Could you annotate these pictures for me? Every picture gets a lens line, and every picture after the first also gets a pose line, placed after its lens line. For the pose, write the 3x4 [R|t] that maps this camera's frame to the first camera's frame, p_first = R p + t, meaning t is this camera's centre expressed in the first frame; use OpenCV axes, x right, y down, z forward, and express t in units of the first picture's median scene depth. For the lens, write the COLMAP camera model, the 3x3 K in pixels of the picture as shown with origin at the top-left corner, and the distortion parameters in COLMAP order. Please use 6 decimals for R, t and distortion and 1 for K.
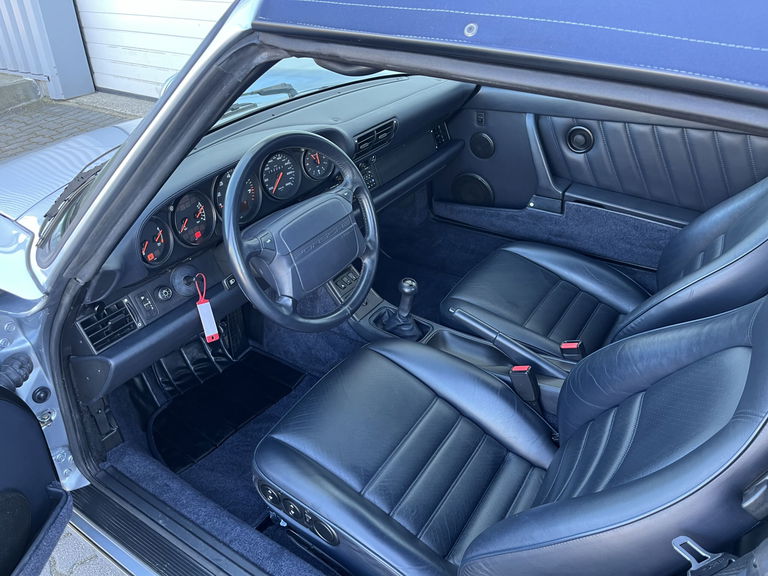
lens RADIAL K [[586.3, 0, 380.9], [0, 586.3, 288.2], [0, 0, 1]] dist [0.096973, -0.148017]
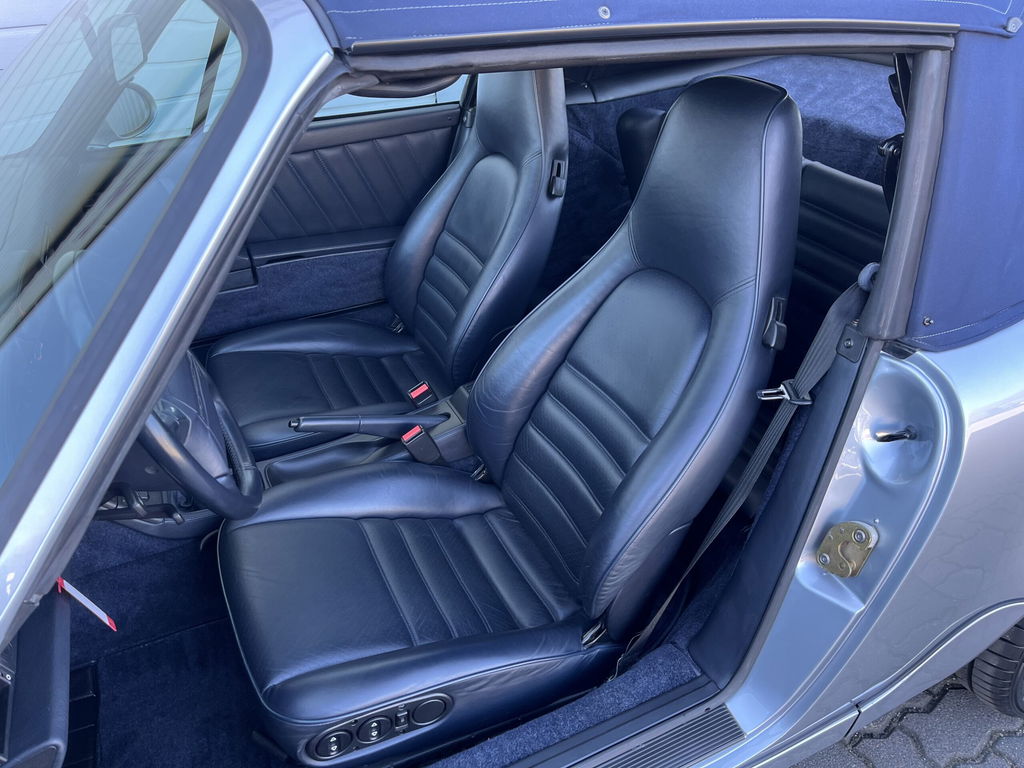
lens RADIAL K [[781.7, 0, 507.8], [0, 781.7, 384.2], [0, 0, 1]] dist [0.096973, -0.148017]
pose [[0.514200, -0.437332, 0.737793, -0.405869], [0.458355, 0.867205, 0.194594, -0.068194], [-0.724920, 0.238111, 0.646370, 0.117318]]
